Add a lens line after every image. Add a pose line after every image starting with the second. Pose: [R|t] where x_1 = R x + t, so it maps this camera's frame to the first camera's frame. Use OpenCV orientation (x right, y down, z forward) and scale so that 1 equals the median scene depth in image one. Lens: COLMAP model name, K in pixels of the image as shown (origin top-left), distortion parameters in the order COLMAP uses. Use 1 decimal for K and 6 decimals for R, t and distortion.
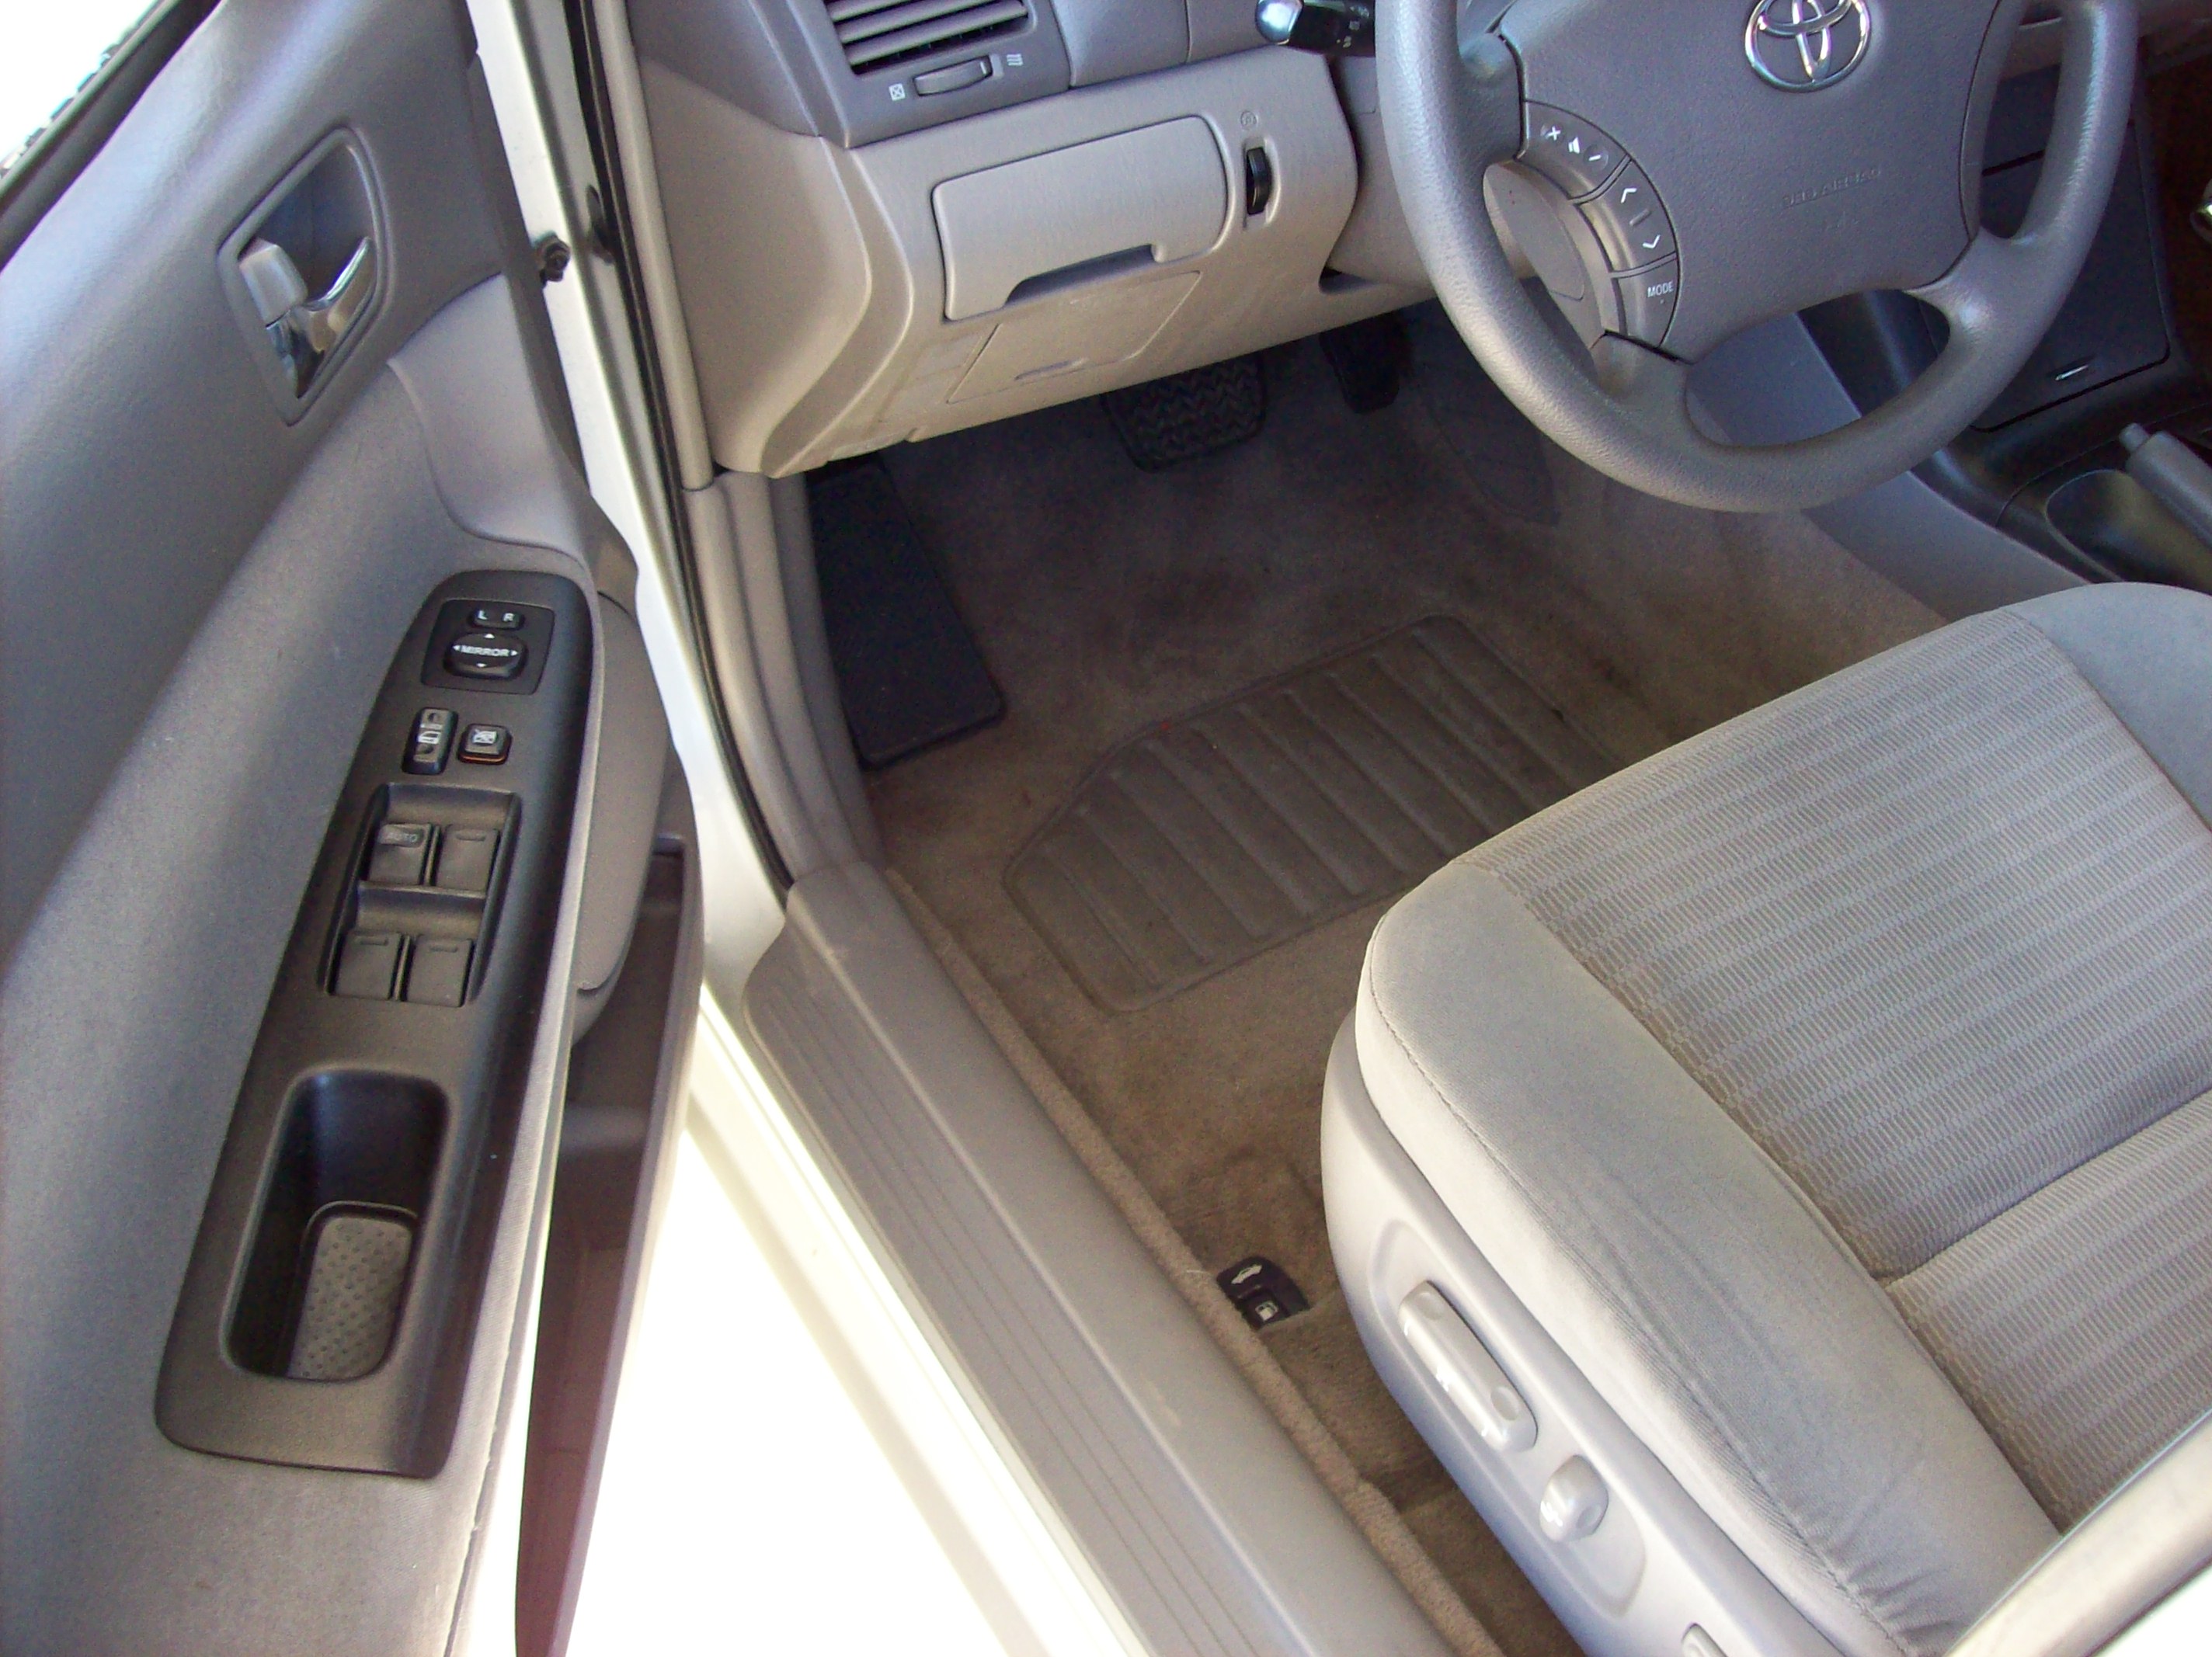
lens RADIAL K [[2330.3, 0, 1145.8], [0, 2330.3, 847.6], [0, 0, 1]] dist [-0.187950, 0.166087]
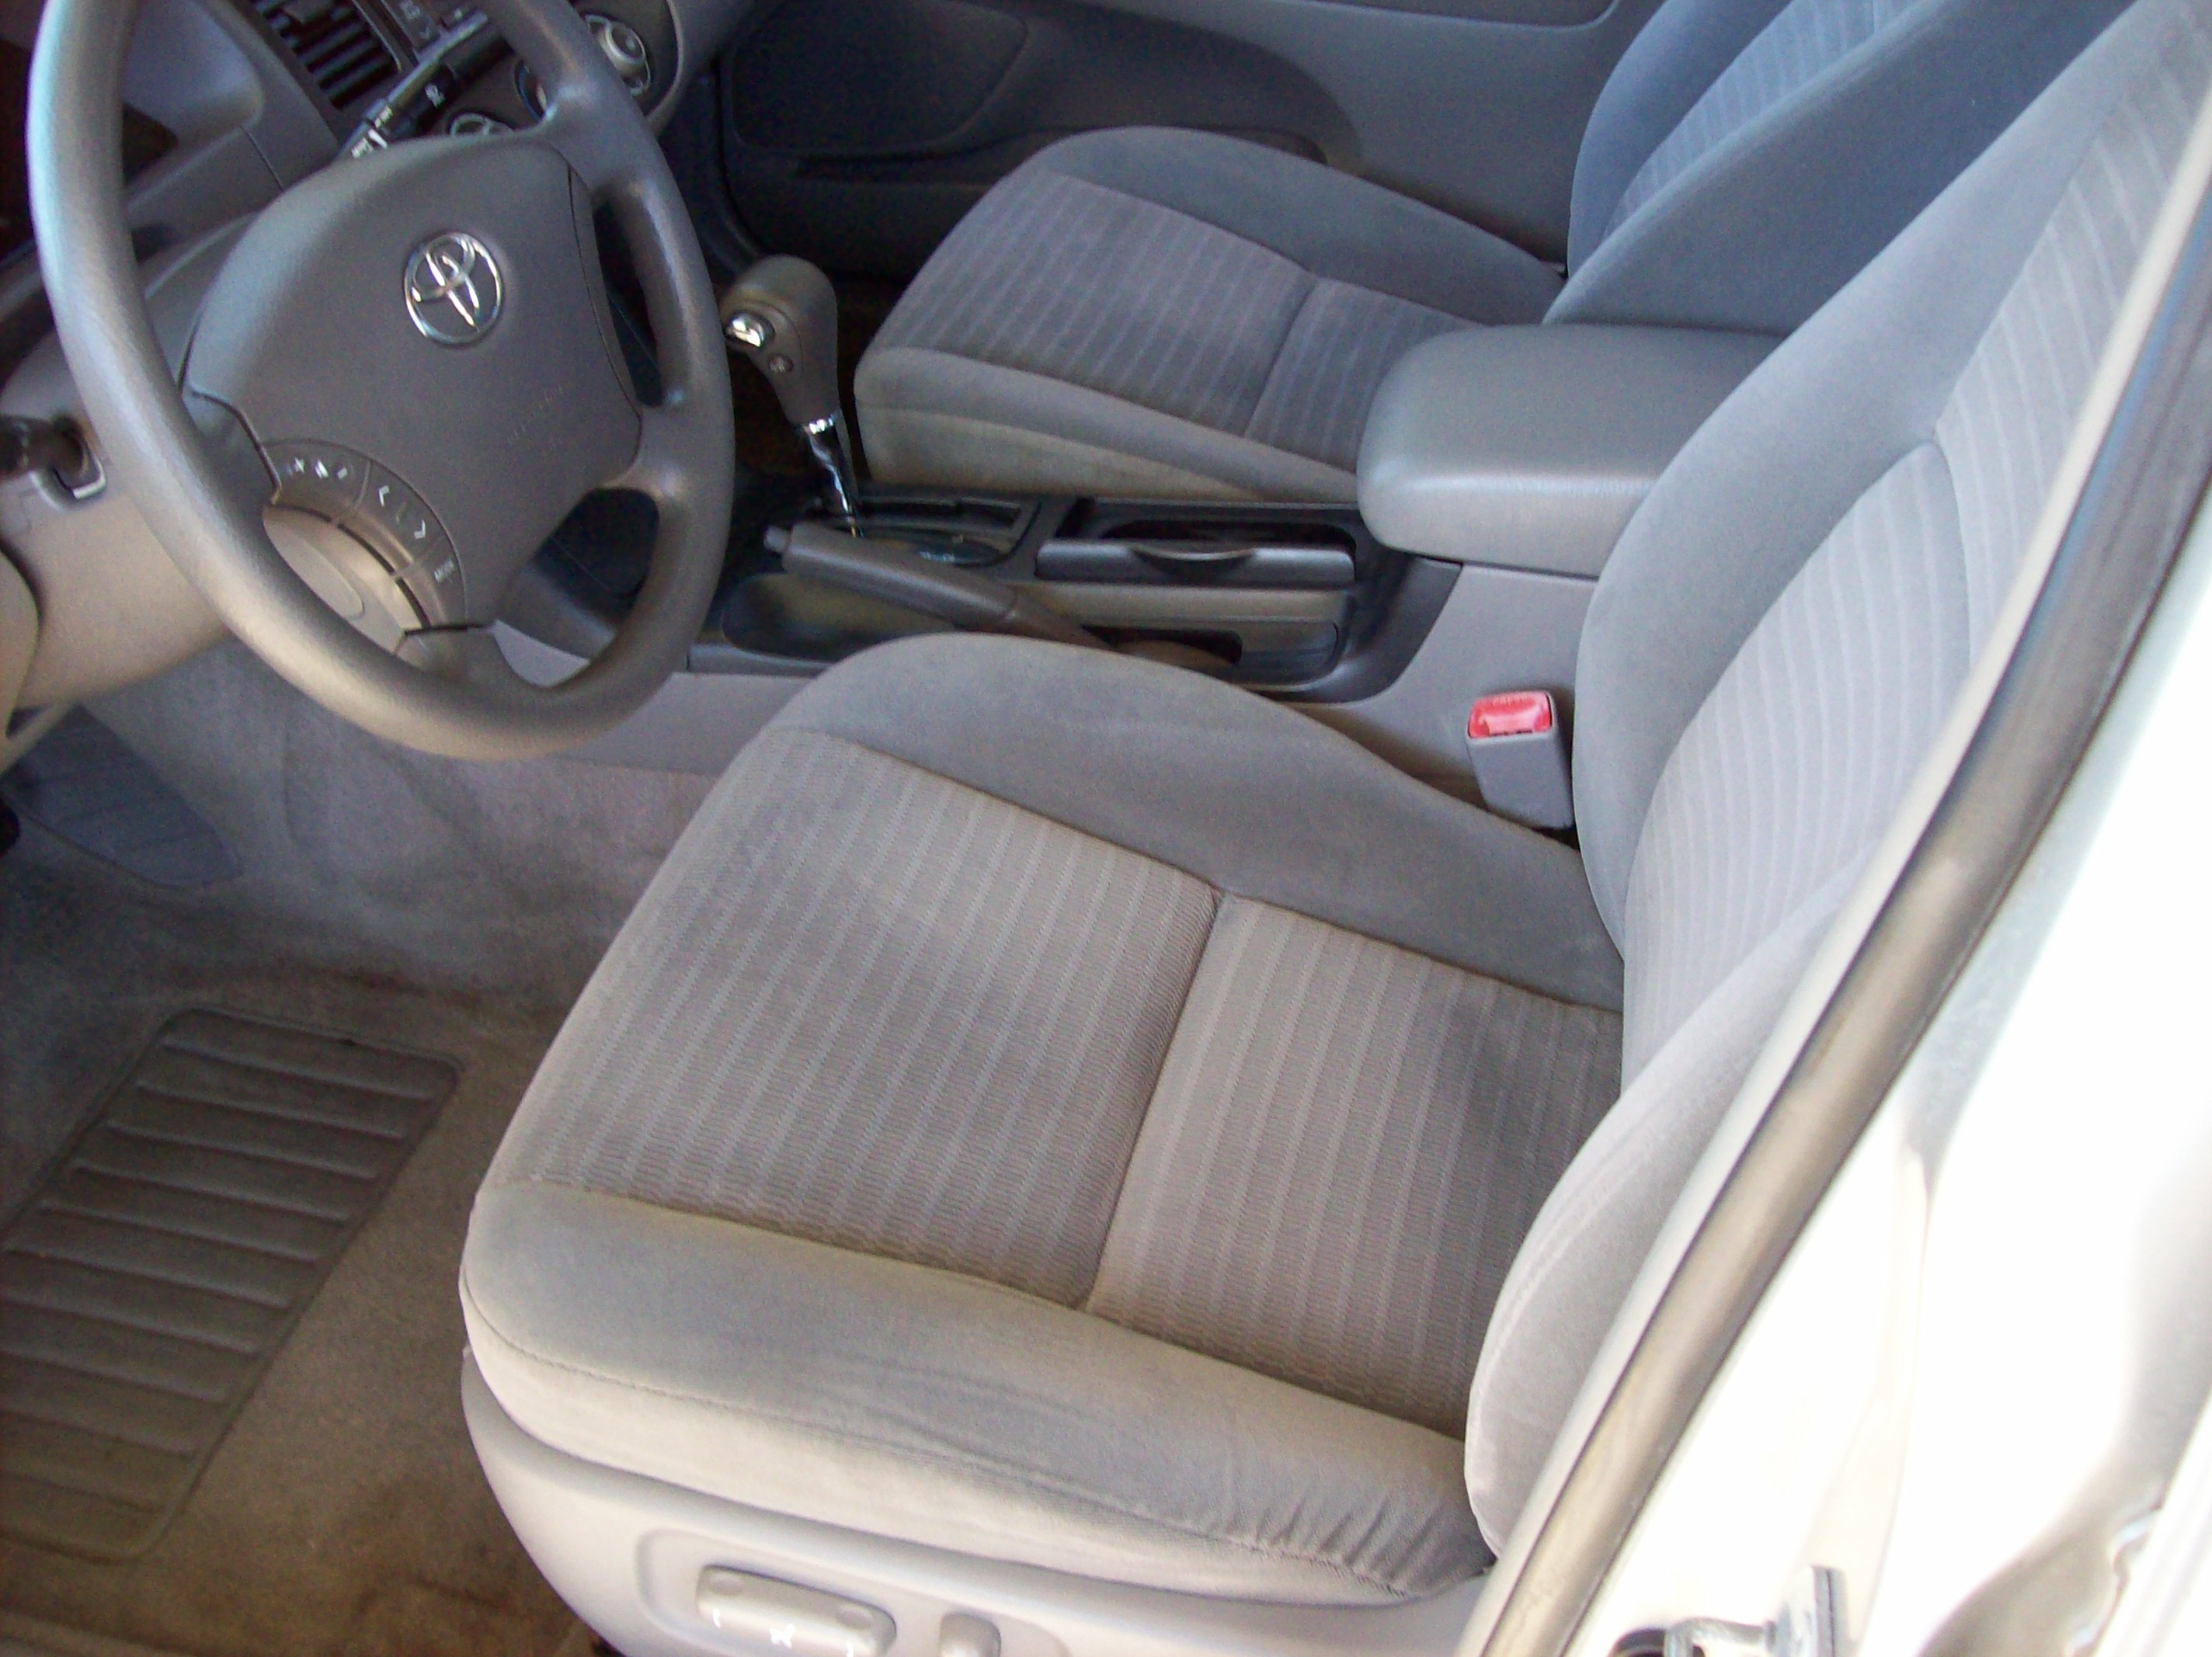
lens RADIAL K [[2330.3, 0, 1145.8], [0, 2330.3, 847.6], [0, 0, 1]] dist [-0.187950, 0.166087]
pose [[0.688471, -0.432040, 0.582537, -0.196978], [0.485947, 0.871043, 0.071695, -0.061382], [-0.538390, 0.233722, 0.809636, 0.055330]]
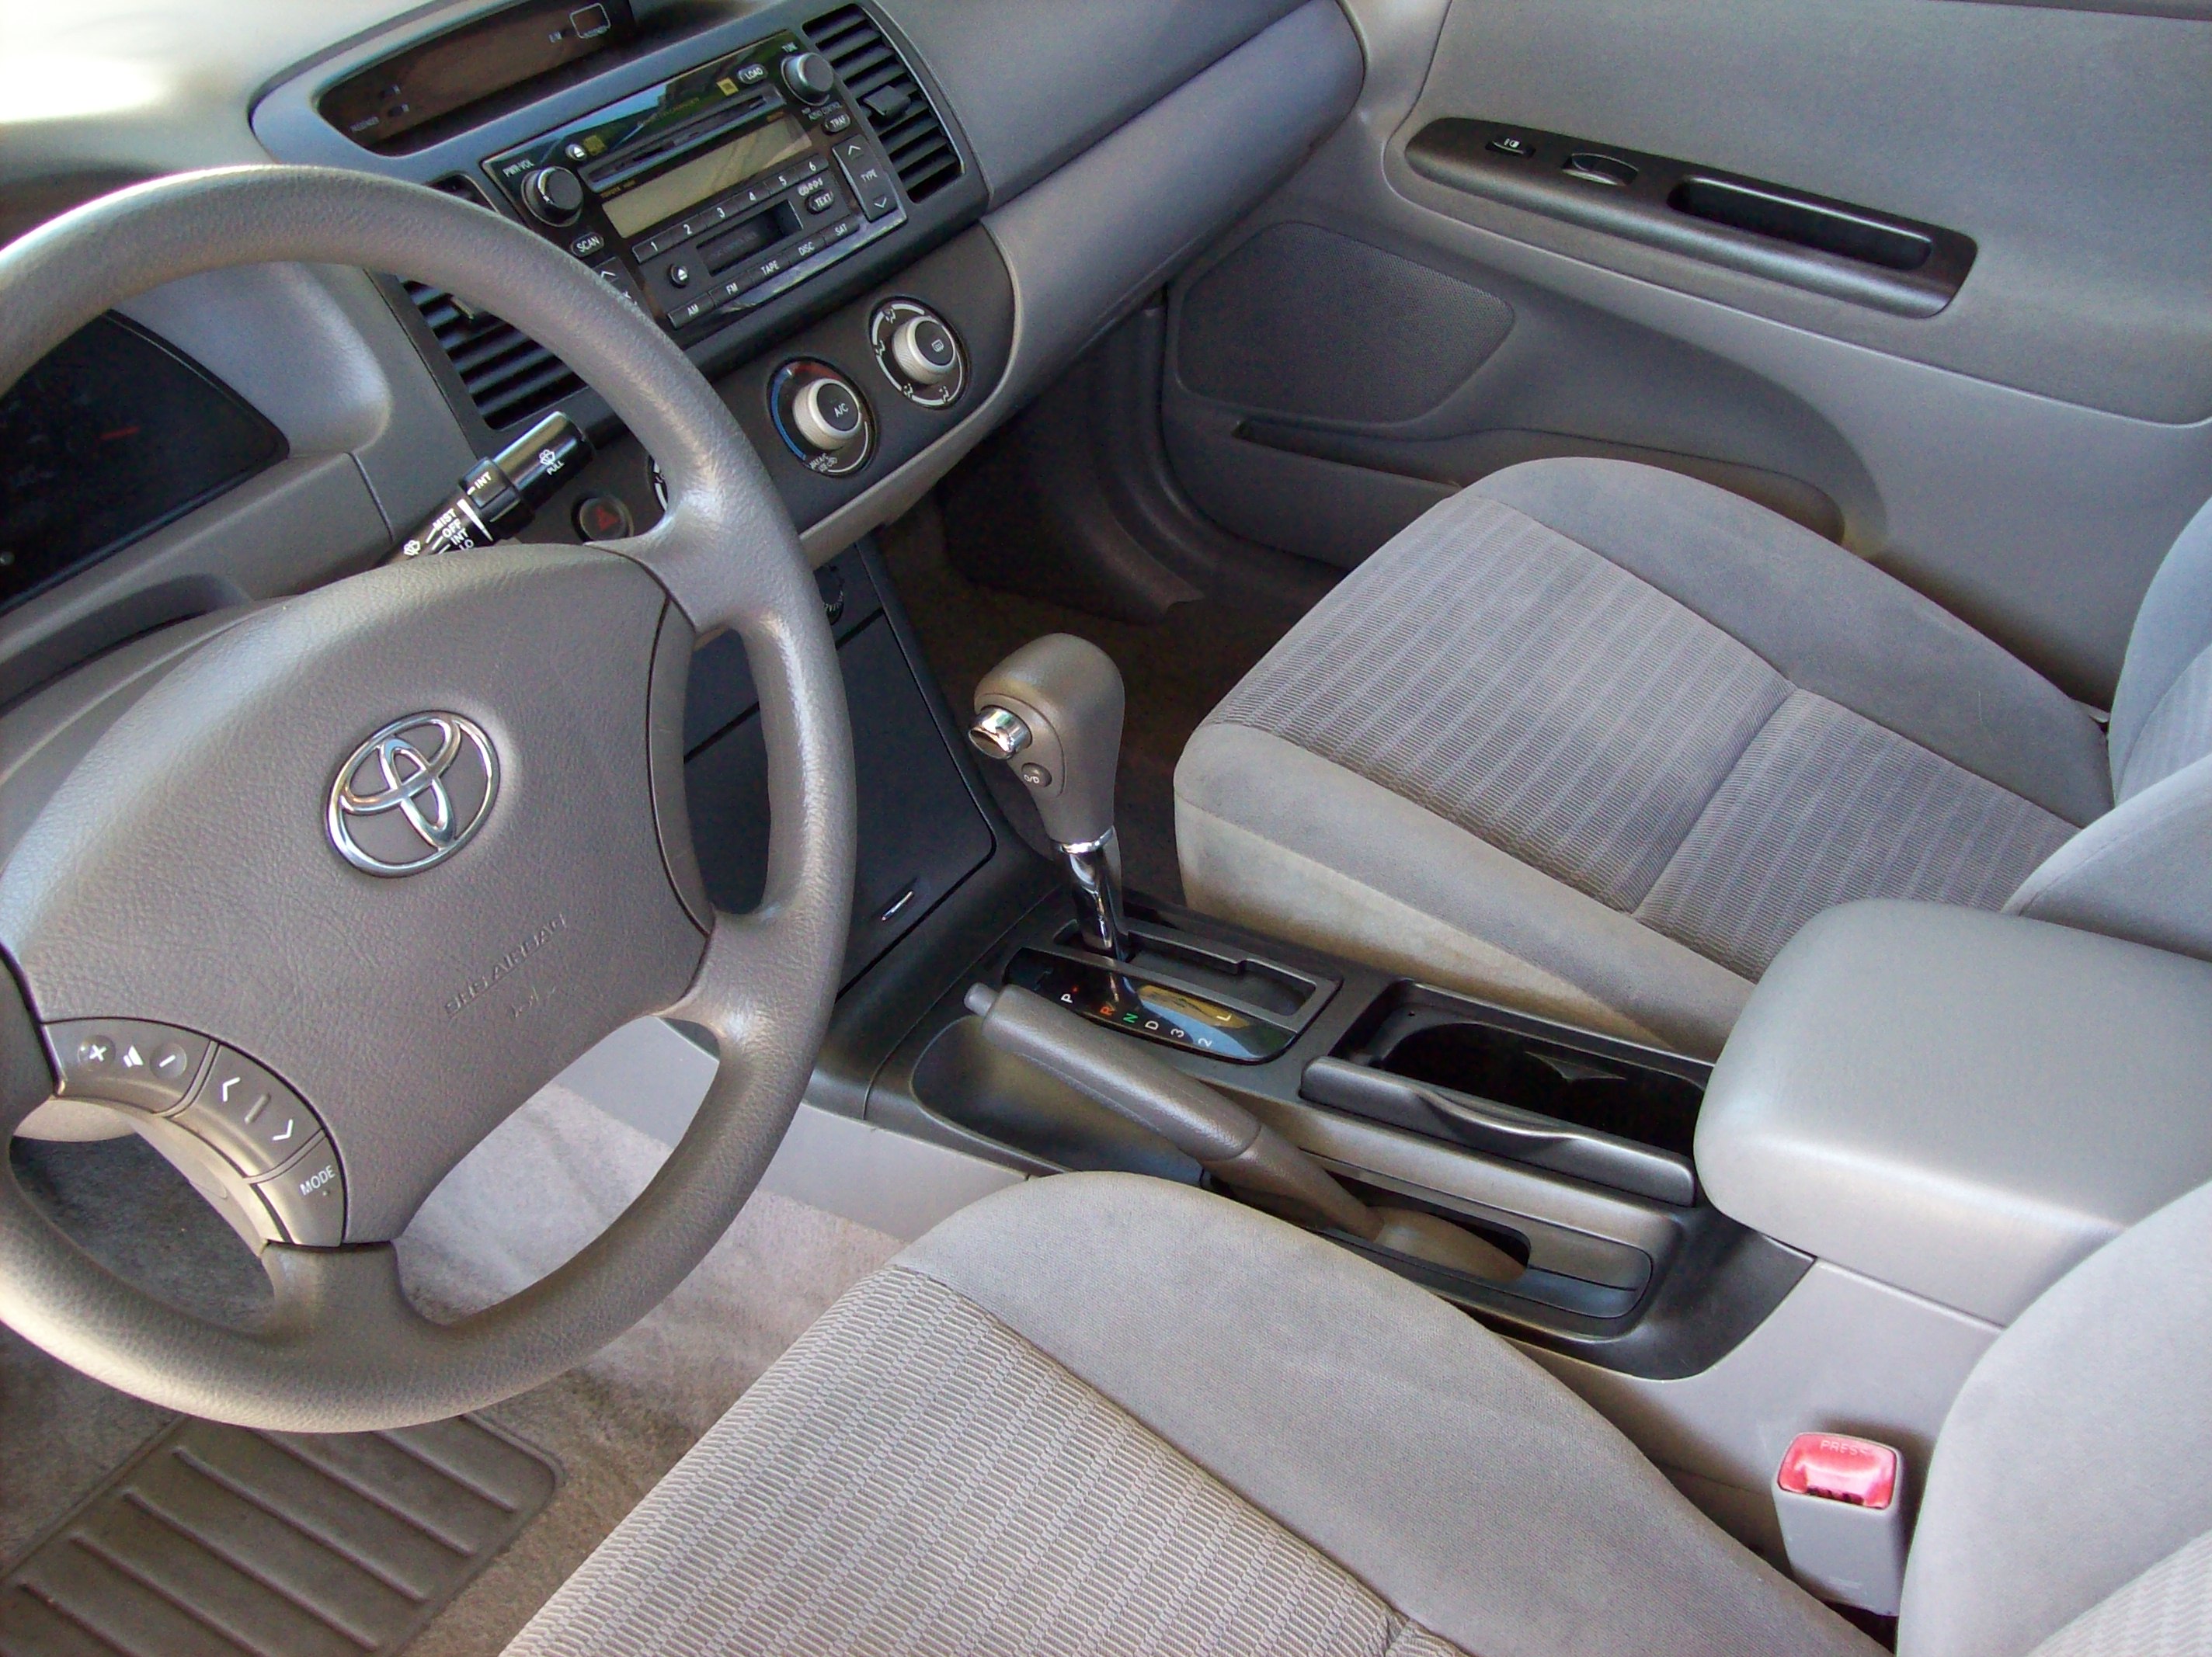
lens RADIAL K [[2330.3, 0, 1145.8], [0, 2330.3, 847.6], [0, 0, 1]] dist [-0.187950, 0.166087]
pose [[0.869475, -0.260723, 0.419567, 0.176412], [0.312403, 0.948165, -0.058199, -0.218353], [-0.382645, 0.181677, 0.905857, 0.203886]]
